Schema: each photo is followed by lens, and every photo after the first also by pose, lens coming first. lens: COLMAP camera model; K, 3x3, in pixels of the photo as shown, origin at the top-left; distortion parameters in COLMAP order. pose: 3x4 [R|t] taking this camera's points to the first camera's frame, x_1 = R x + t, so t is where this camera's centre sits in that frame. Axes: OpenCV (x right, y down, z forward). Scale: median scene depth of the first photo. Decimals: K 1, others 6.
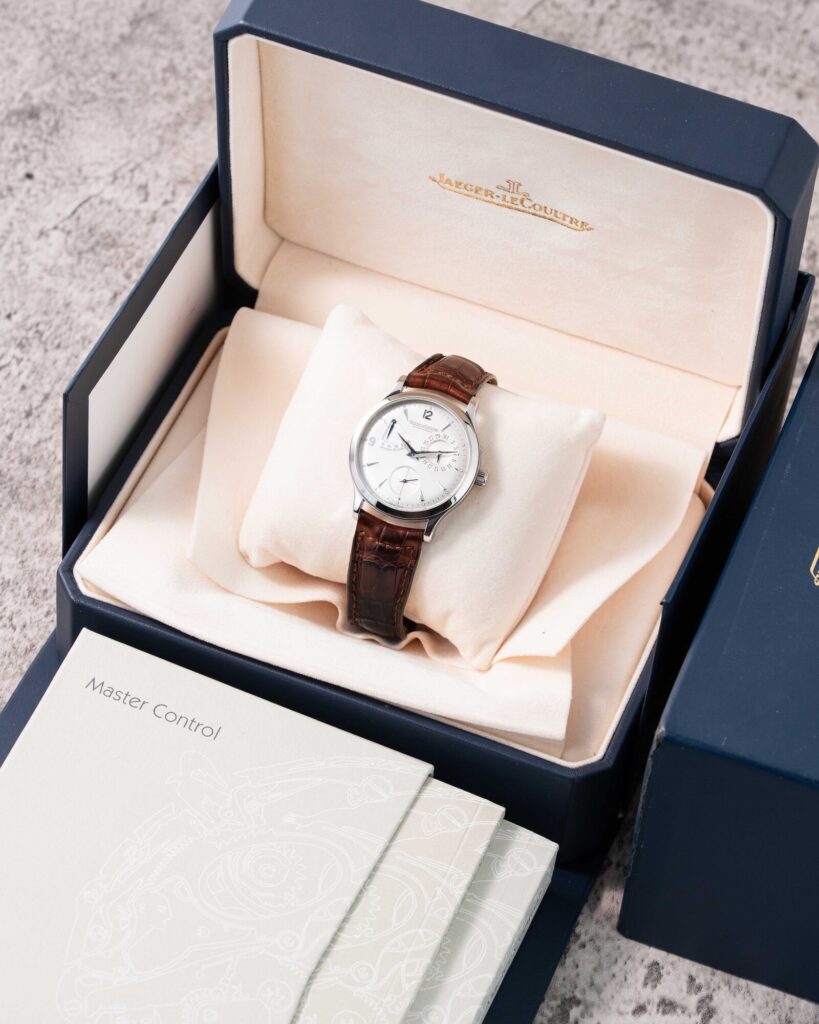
lens RADIAL K [[2913.7, 0, 409.5], [0, 2913.7, 512.0], [0, 0, 1]] dist [0.009121, -0.955522]
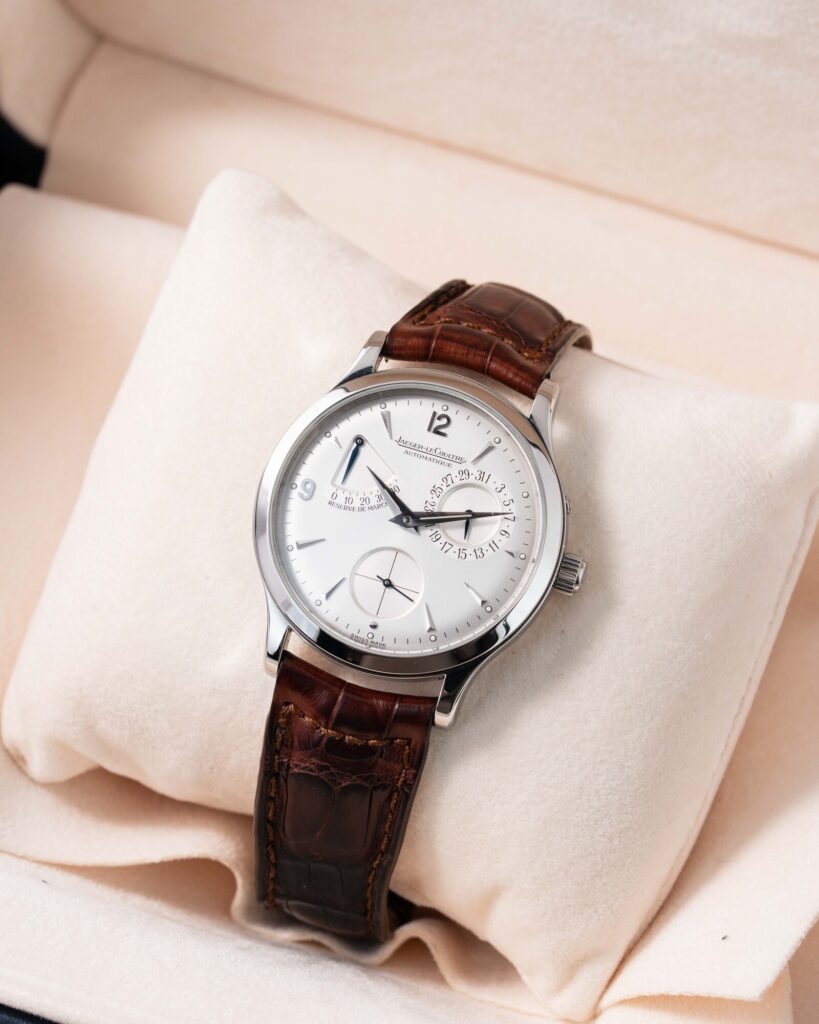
lens RADIAL K [[2913.7, 0, 409.5], [0, 2913.7, 512.0], [0, 0, 1]] dist [0.009121, -0.955522]
pose [[0.999424, -0.017025, 0.029357, -0.010547], [0.016547, 0.999727, 0.016471, -0.027606], [-0.029629, -0.015976, 0.999433, 0.577543]]
